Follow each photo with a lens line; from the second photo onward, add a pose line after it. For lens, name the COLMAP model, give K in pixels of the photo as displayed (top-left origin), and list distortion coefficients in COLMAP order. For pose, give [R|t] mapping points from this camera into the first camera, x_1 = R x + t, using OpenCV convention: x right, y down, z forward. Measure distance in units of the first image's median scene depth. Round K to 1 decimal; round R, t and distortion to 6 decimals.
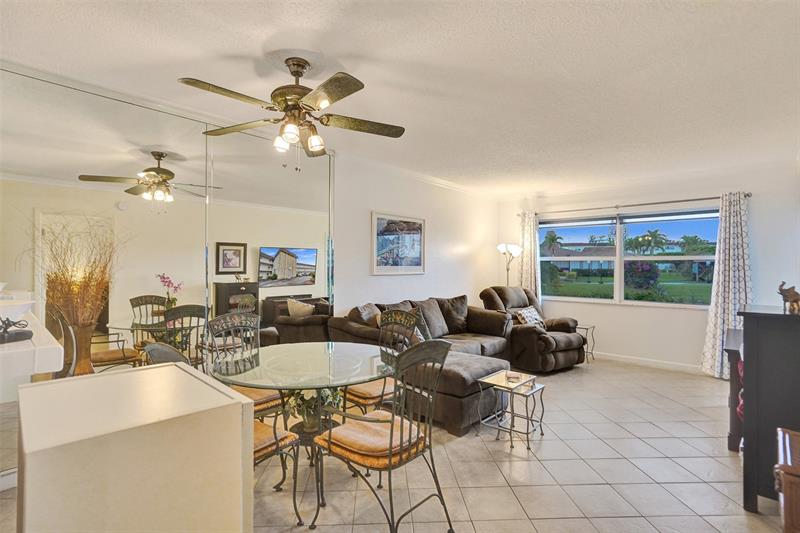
lens RADIAL K [[388.7, 0, 397.3], [0, 388.7, 266.3], [0, 0, 1]] dist [-0.014317, 0.011568]
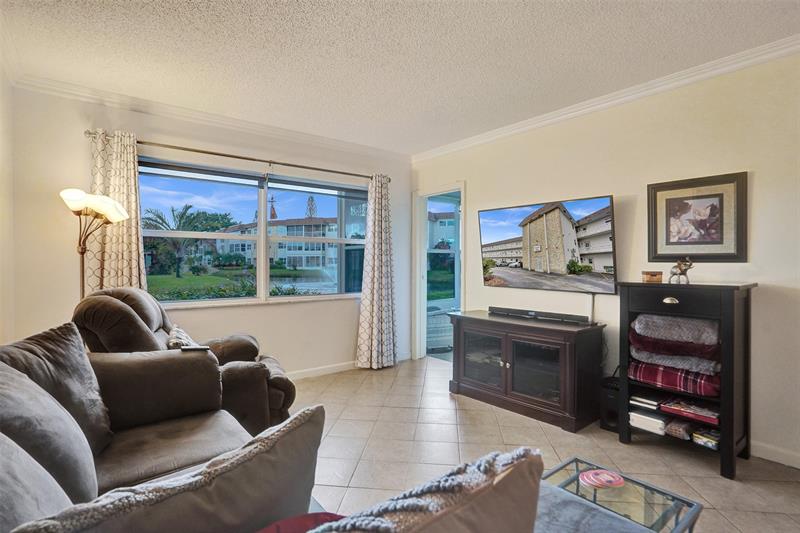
lens RADIAL K [[403.4, 0, 401.0], [0, 403.4, 263.4], [0, 0, 1]] dist [-0.030851, 0.001232]
pose [[0.157417, -0.006255, 0.987512, -0.101131], [-0.001146, 0.999978, 0.006517, 0.020661], [-0.987531, -0.002157, 0.157407, 0.636830]]
